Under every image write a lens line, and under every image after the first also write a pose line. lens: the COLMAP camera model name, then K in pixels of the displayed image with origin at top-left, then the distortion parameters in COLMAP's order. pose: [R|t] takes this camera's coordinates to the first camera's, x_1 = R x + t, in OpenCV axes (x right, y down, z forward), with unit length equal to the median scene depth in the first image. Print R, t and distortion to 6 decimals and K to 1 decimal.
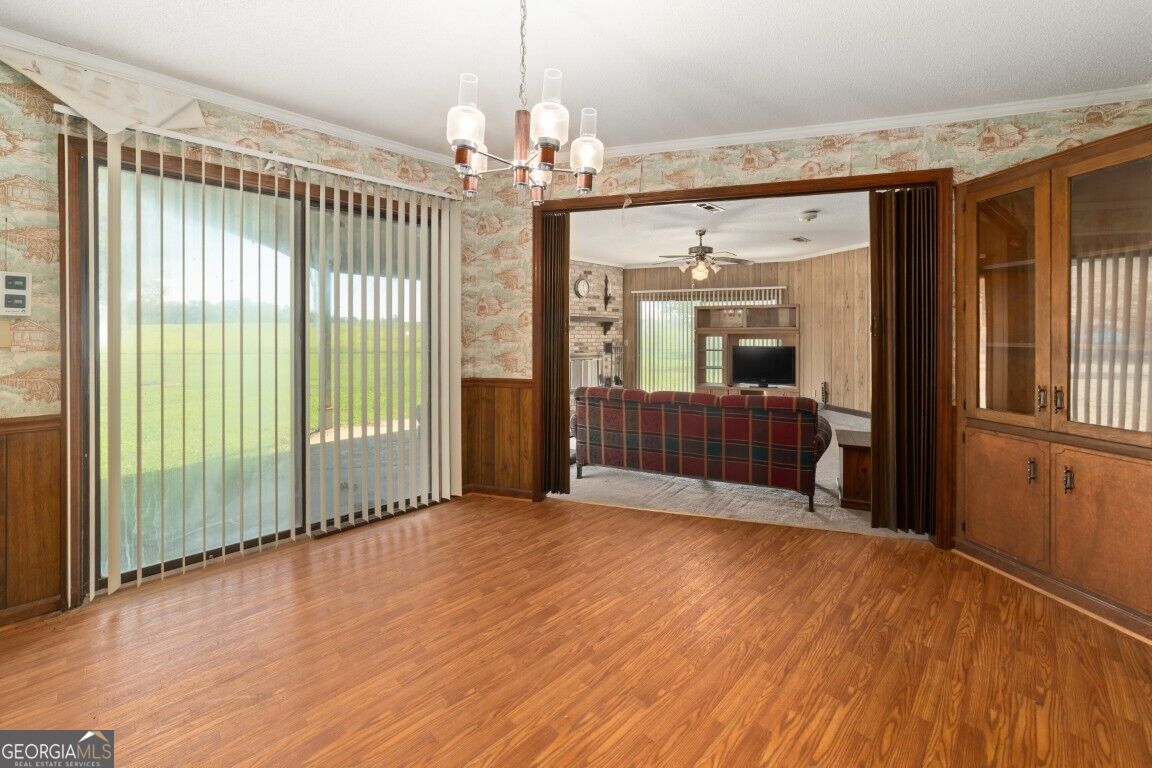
lens RADIAL K [[472.2, 0, 573.8], [0, 472.2, 336.2], [0, 0, 1]] dist [-0.002063, 0.000101]
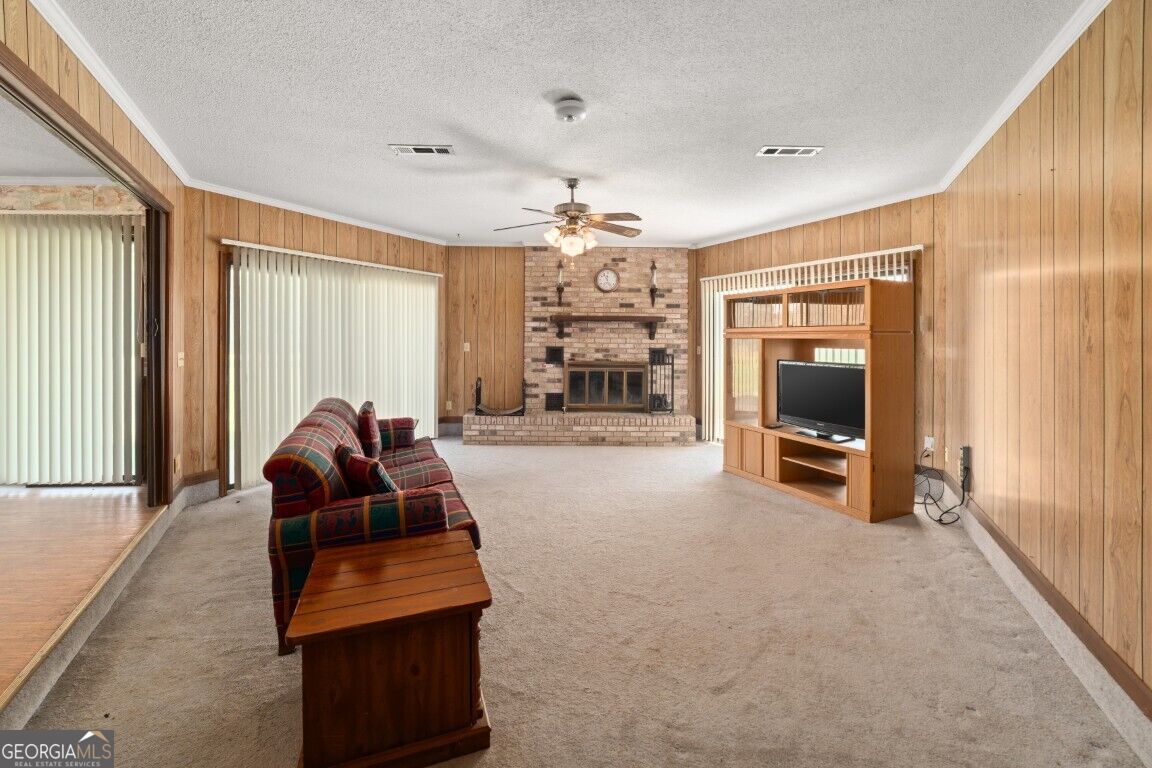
lens RADIAL K [[472.2, 0, 573.8], [0, 472.2, 336.2], [0, 0, 1]] dist [-0.002063, 0.000101]
pose [[0.729153, 0.003851, -0.684340, 0.512078], [-0.006767, 0.999976, -0.001583, -0.005542], [0.684317, 0.005785, 0.729162, 0.372868]]
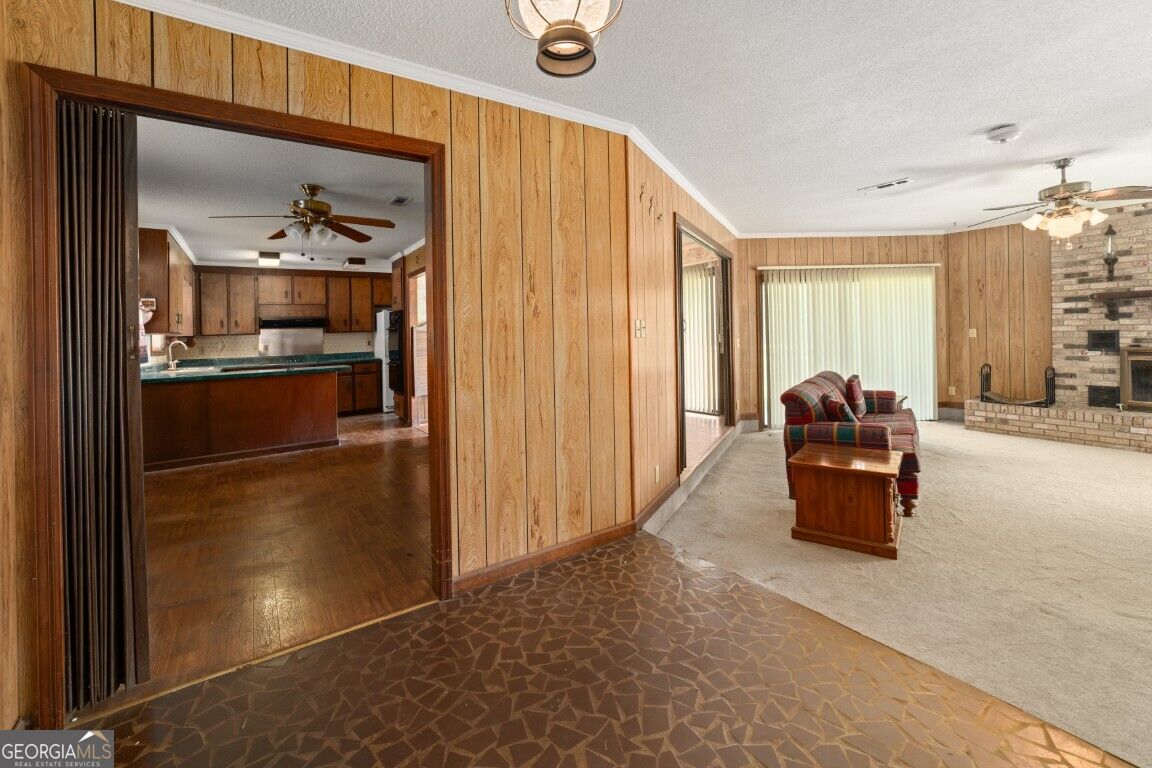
lens RADIAL K [[471.2, 0, 576.6], [0, 471.2, 346.4], [0, 0, 1]] dist [-0.000581, 0.000102]
pose [[-0.186649, 0.034430, -0.981823, 0.734317], [0.026486, 0.999199, 0.030004, -0.005904], [0.982070, -0.020404, -0.187411, 0.329273]]
